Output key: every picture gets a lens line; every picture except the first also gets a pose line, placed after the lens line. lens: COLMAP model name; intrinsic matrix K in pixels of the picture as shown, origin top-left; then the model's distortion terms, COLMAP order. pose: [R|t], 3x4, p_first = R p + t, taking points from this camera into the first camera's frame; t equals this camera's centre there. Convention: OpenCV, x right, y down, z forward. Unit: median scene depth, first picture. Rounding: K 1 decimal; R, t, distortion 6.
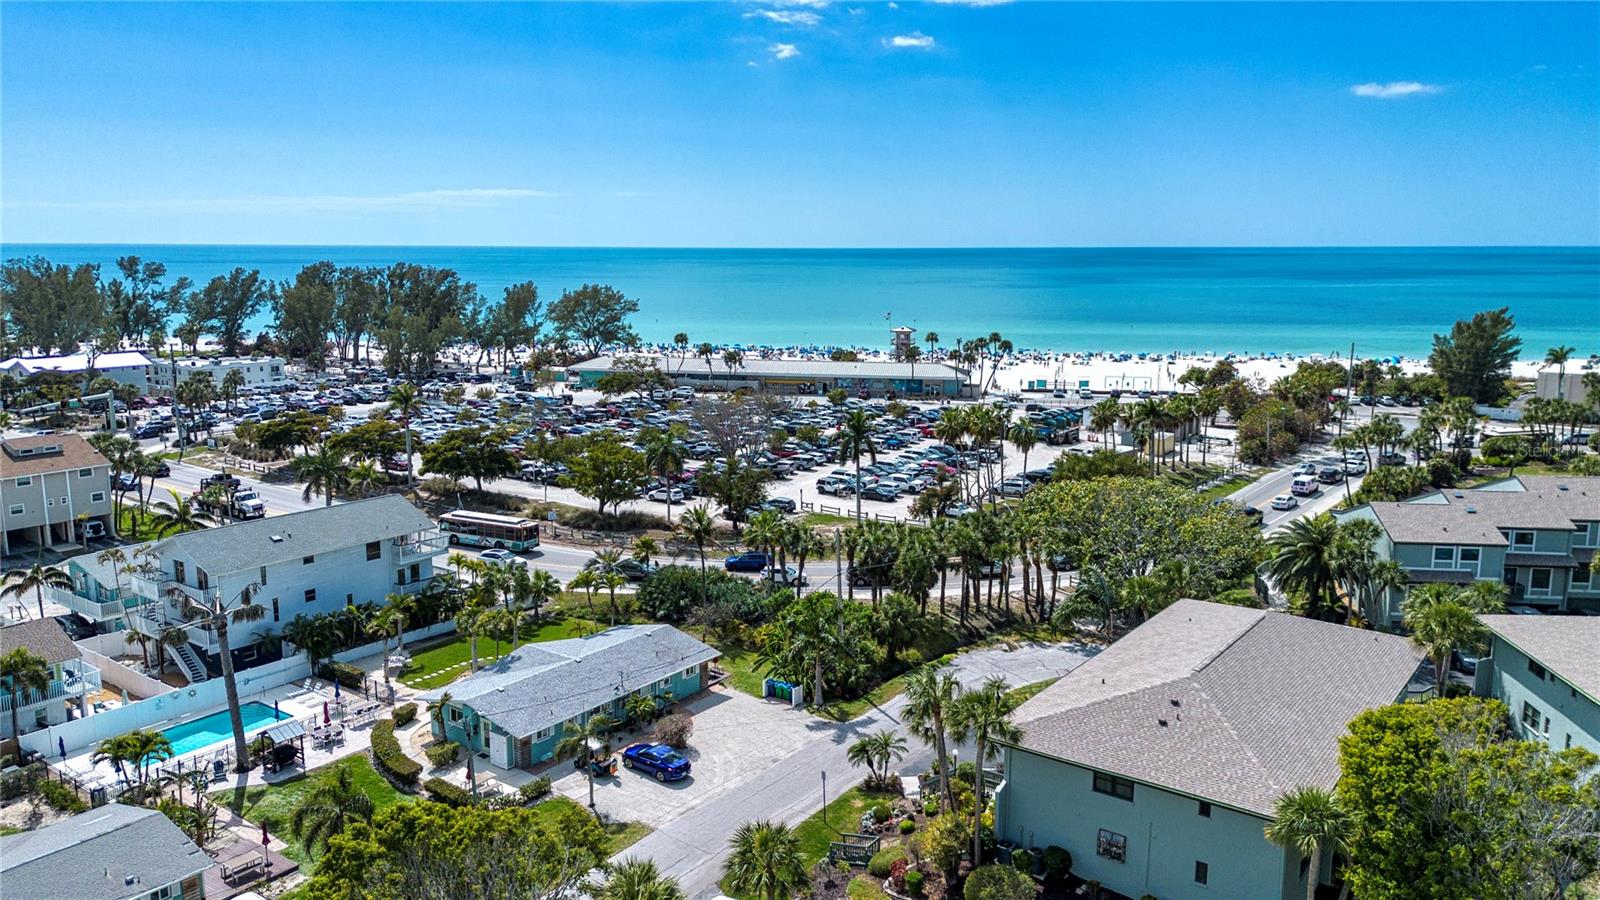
lens RADIAL K [[1173.5, 0, 853.2], [0, 1173.5, 452.5], [0, 0, 1]] dist [0.038824, -0.011578]
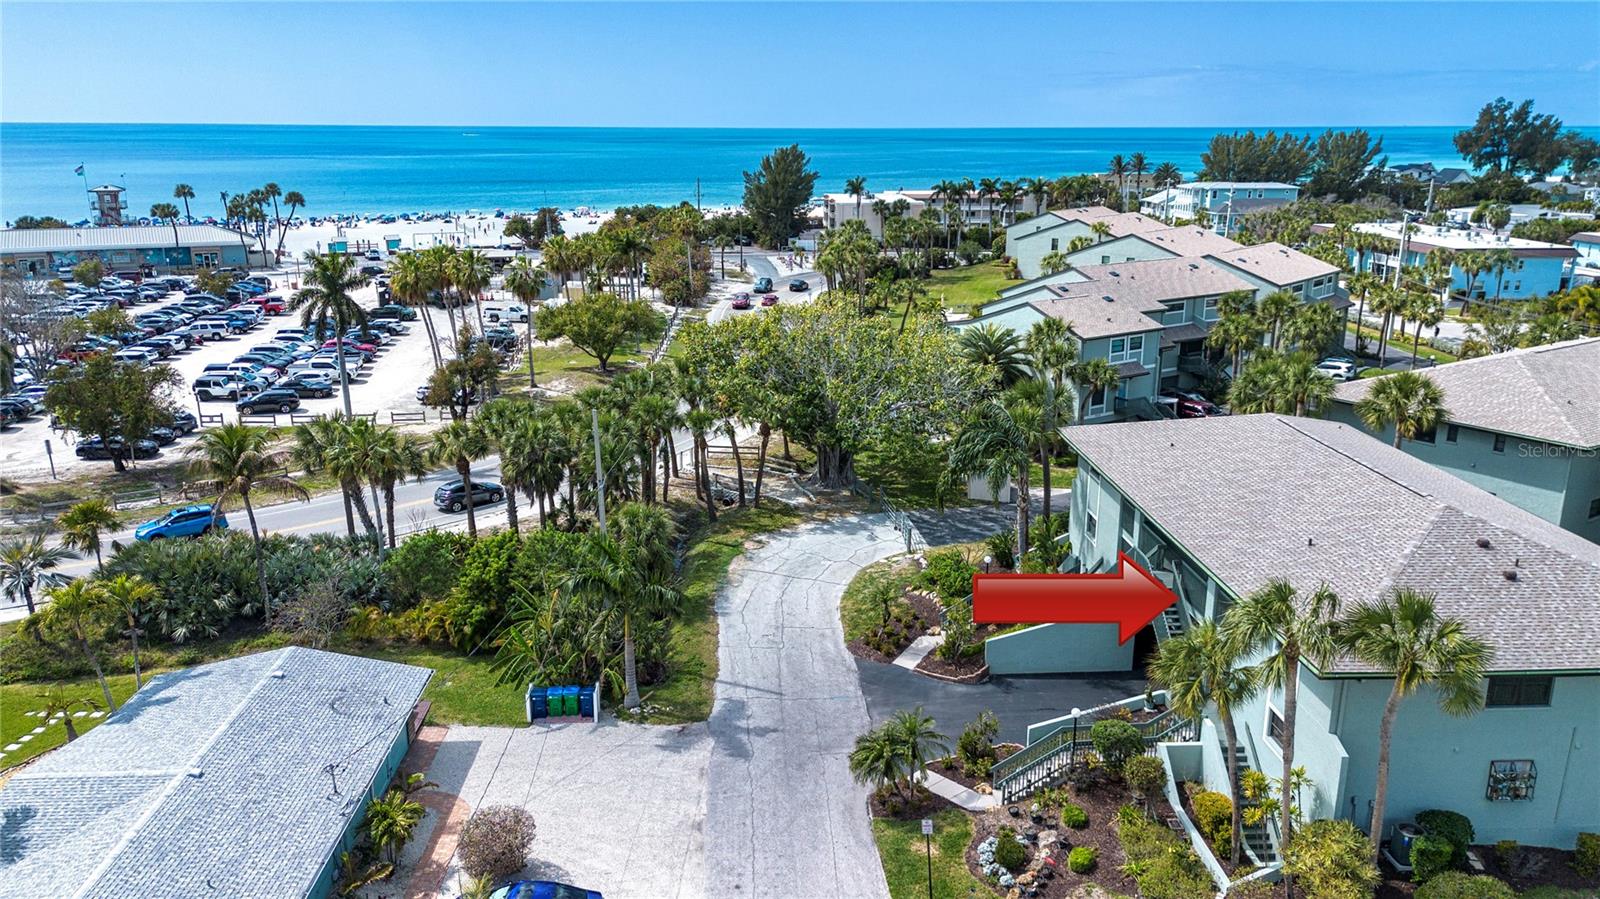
lens RADIAL K [[1173.5, 0, 853.2], [0, 1173.5, 452.0], [0, 0, 1]] dist [0.038824, -0.011578]
pose [[0.779016, -0.172528, 0.602801, -0.150179], [0.109789, 0.984079, 0.139770, 0.010139], [-0.617317, -0.042702, 0.785554, 0.255487]]
